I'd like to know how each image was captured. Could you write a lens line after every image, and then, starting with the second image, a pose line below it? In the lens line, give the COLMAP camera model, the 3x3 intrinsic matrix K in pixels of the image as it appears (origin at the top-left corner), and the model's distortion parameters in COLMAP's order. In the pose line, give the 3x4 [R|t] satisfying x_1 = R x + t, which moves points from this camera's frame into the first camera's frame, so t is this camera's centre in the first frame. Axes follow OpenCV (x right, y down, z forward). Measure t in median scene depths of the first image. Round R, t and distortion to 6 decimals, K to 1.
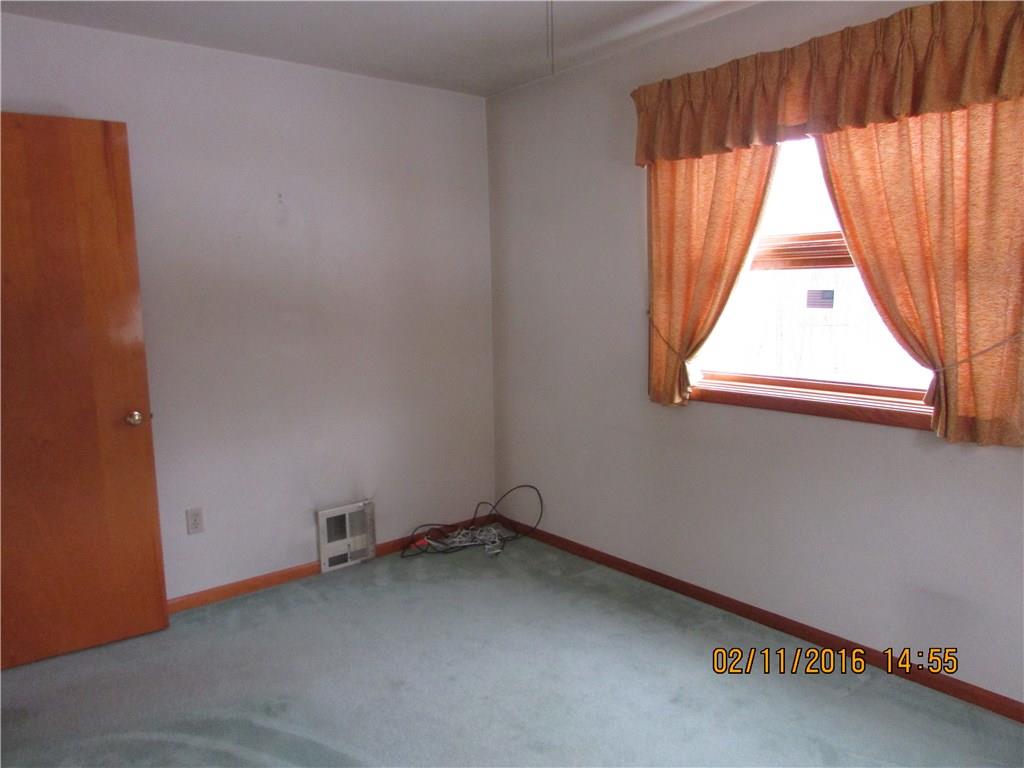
lens RADIAL K [[726.8, 0, 512.0], [0, 726.8, 384.0], [0, 0, 1]] dist [-0.031892, 0.001496]
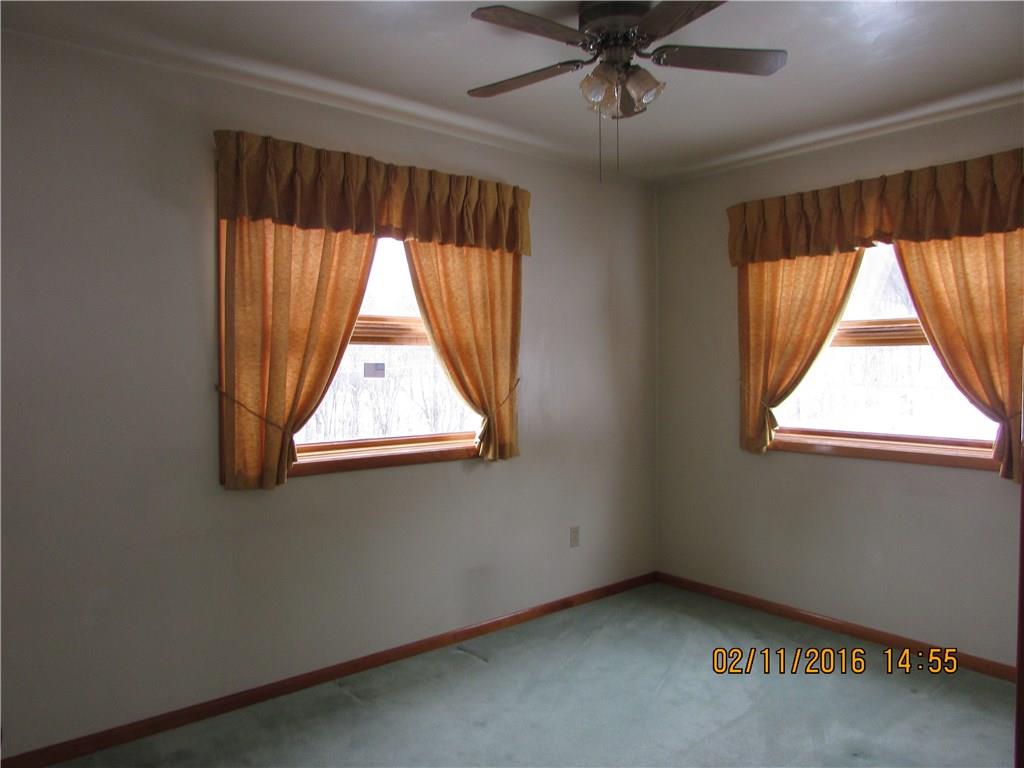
lens RADIAL K [[726.8, 0, 512.0], [0, 726.8, 384.0], [0, 0, 1]] dist [-0.031892, 0.001496]
pose [[-0.011090, -0.000852, 0.999938, -0.788830], [0.133370, 0.991064, 0.002323, -0.068598], [-0.991004, 0.133387, -0.010877, 0.800690]]
